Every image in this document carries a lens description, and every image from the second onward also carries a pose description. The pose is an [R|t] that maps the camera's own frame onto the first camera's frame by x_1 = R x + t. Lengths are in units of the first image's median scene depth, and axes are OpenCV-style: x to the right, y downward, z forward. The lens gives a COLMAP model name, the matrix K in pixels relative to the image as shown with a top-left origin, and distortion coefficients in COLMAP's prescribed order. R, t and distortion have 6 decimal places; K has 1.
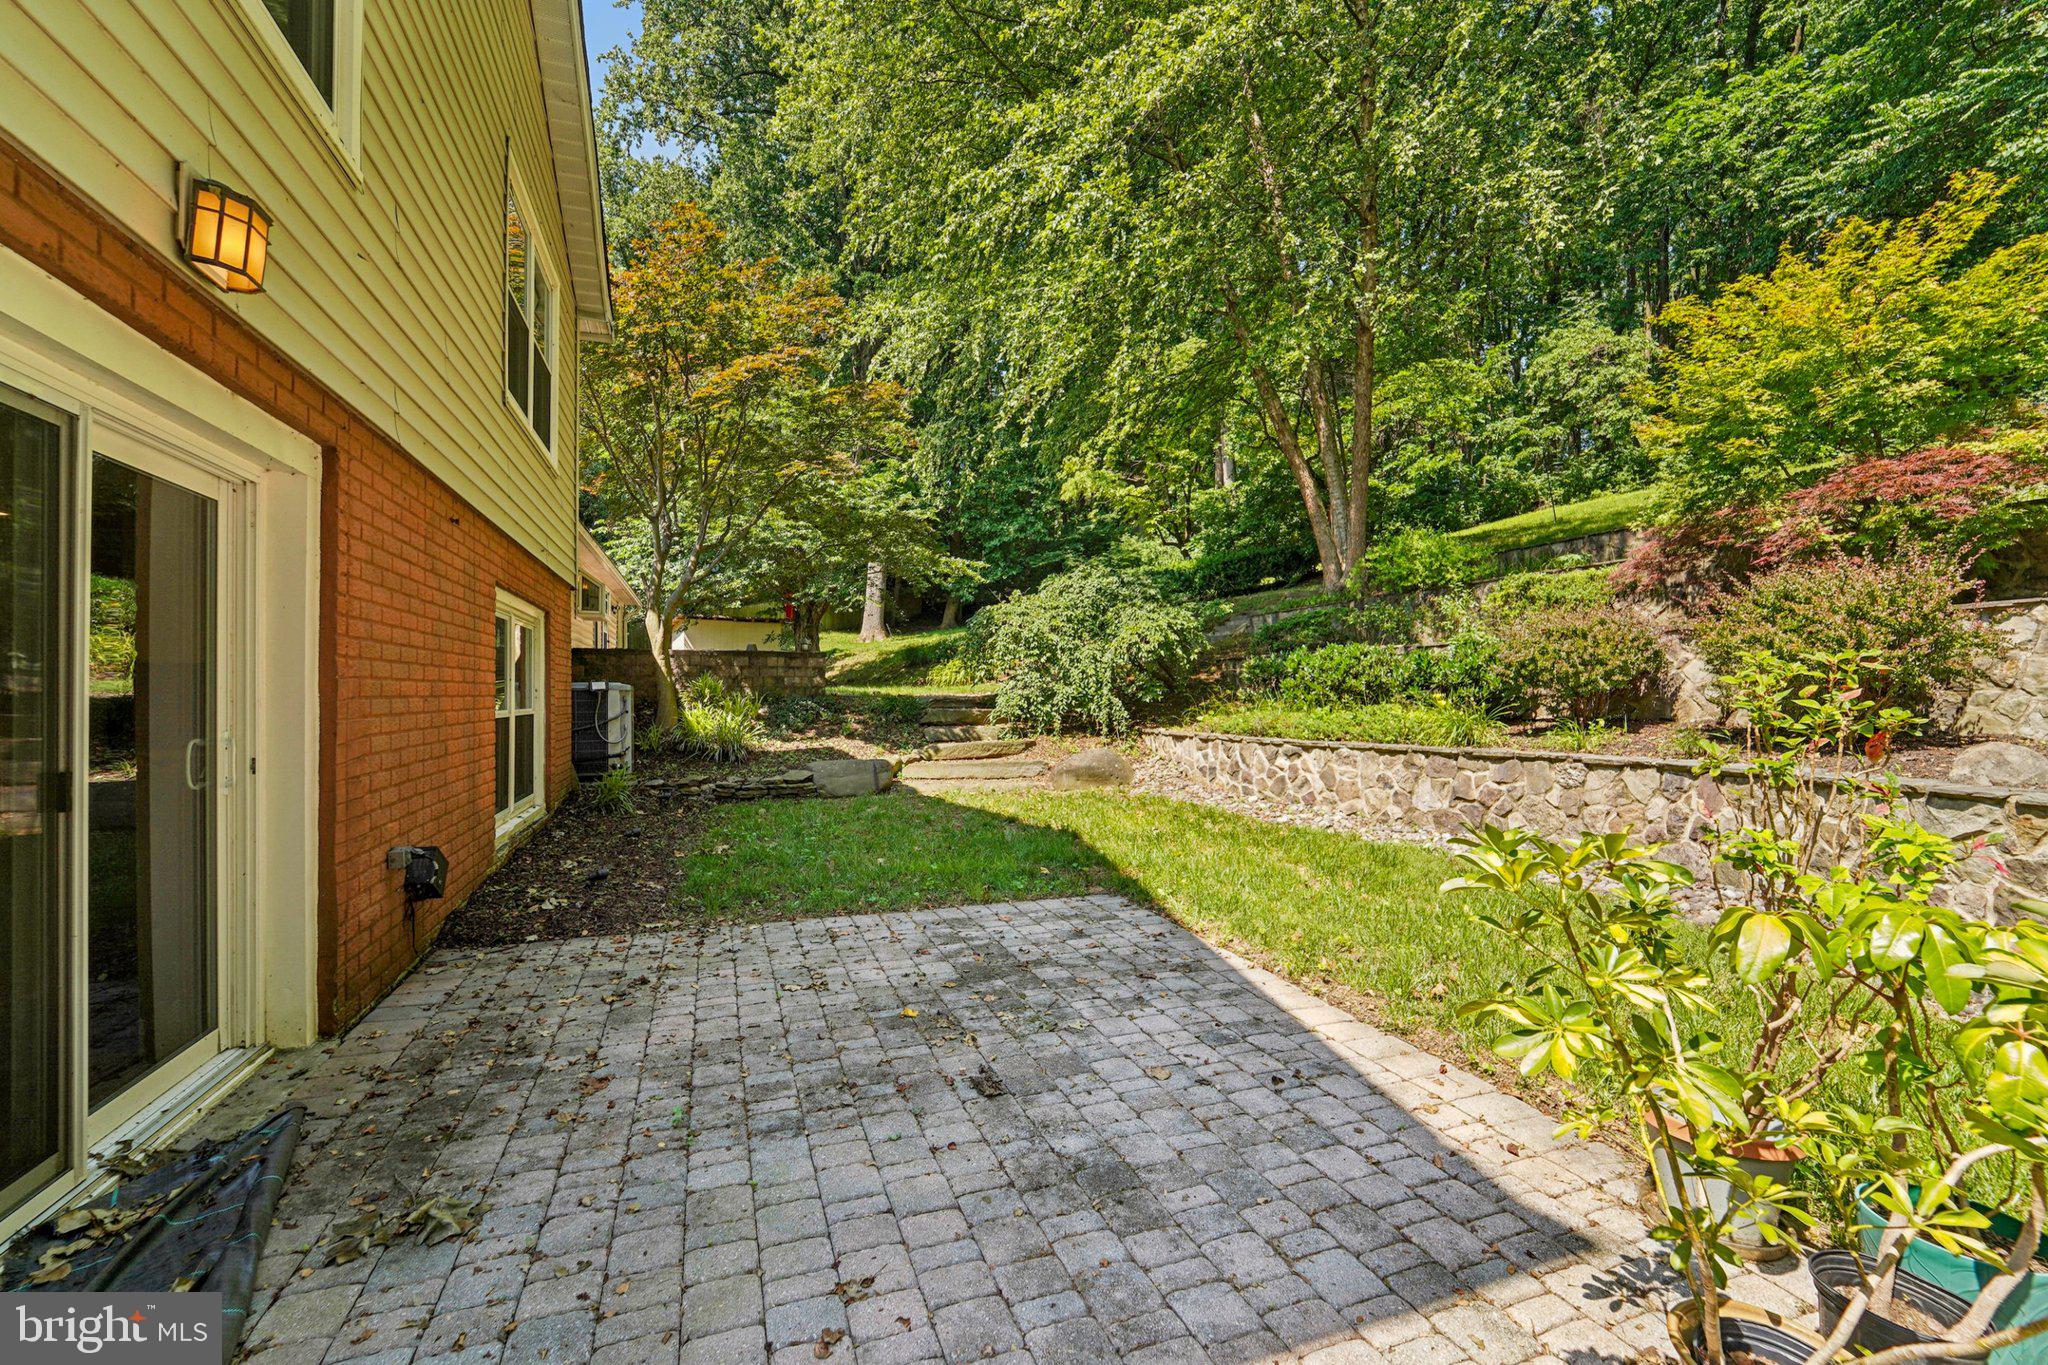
lens RADIAL K [[844.5, 0, 1023.5], [0, 844.5, 689.2], [0, 0, 1]] dist [-0.002445, -0.000050]
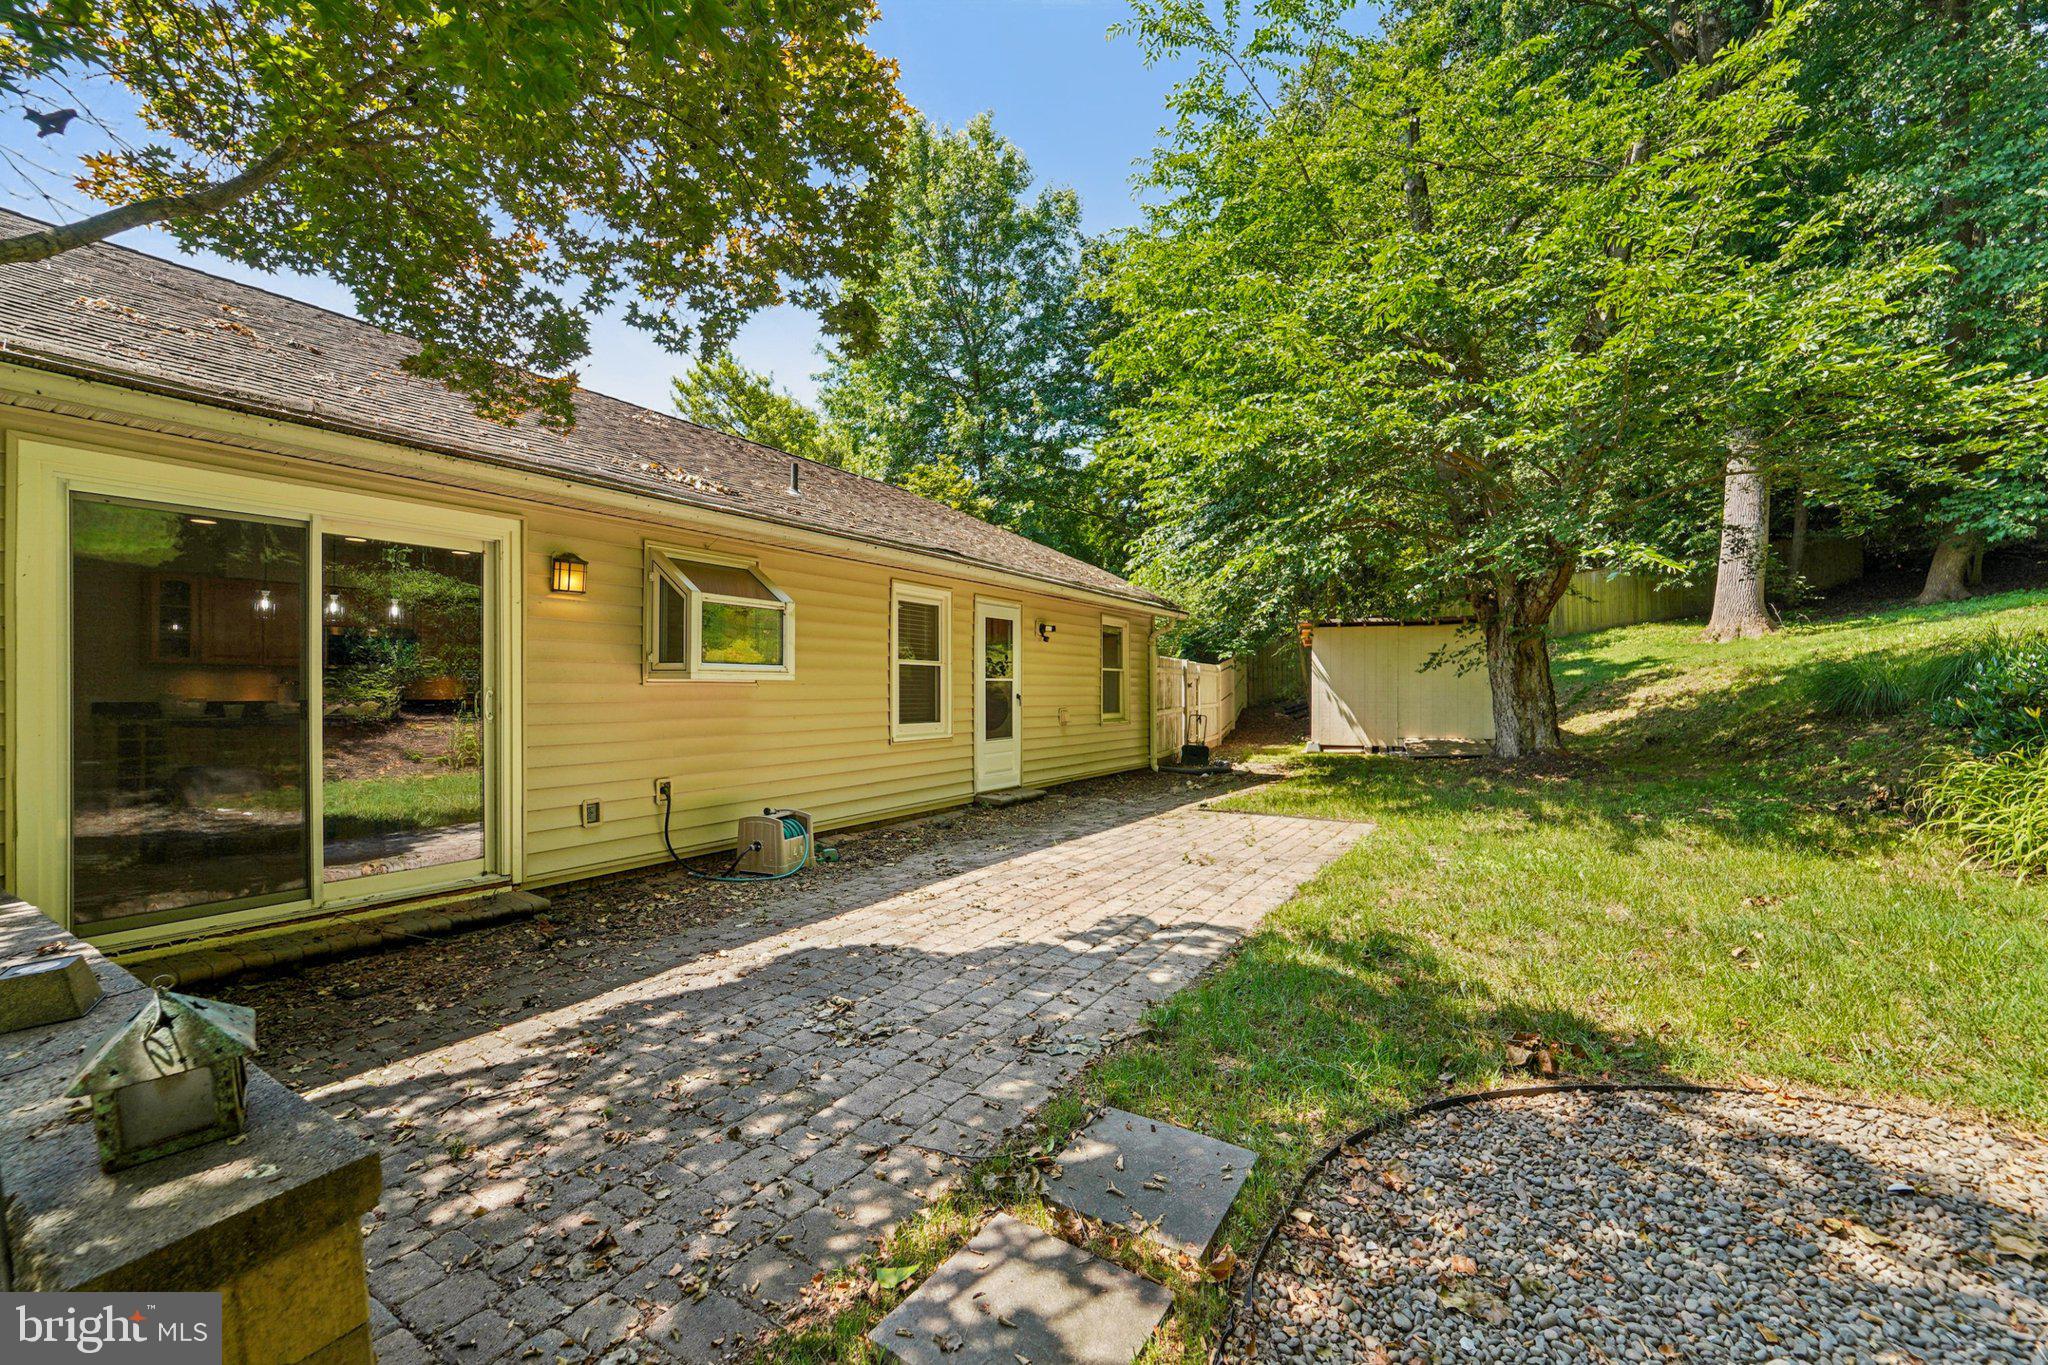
lens RADIAL K [[844.5, 0, 1021.5], [0, 844.5, 690.7], [0, 0, 1]] dist [-0.002445, -0.000050]
pose [[0.622992, -0.001191, -0.782227, -0.054123], [0.003414, 0.999993, 0.001196, -0.030965], [0.782220, -0.003415, 0.622992, 0.379221]]
